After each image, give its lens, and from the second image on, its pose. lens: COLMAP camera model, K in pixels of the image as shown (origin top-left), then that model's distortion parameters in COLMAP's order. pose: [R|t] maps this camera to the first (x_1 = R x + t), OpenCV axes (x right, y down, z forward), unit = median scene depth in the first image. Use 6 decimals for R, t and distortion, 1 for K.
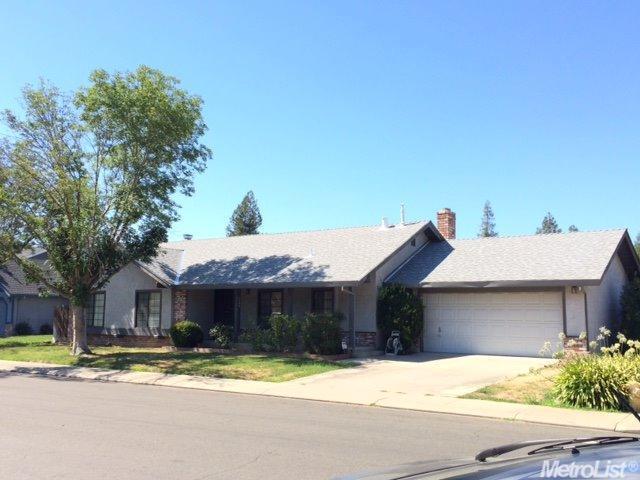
lens RADIAL K [[547.4, 0, 320.0], [0, 547.4, 240.0], [0, 0, 1]] dist [0.076038, -0.097273]
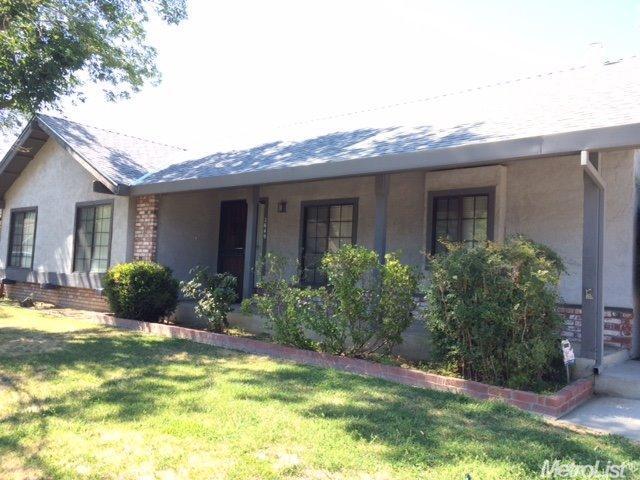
lens RADIAL K [[547.4, 0, 320.0], [0, 547.4, 240.0], [0, 0, 1]] dist [0.076038, -0.097273]
pose [[0.994682, 0.032356, -0.097781, -0.048382], [-0.024632, 0.996555, 0.079195, 0.085364], [0.100006, -0.076365, 0.992052, 0.531687]]
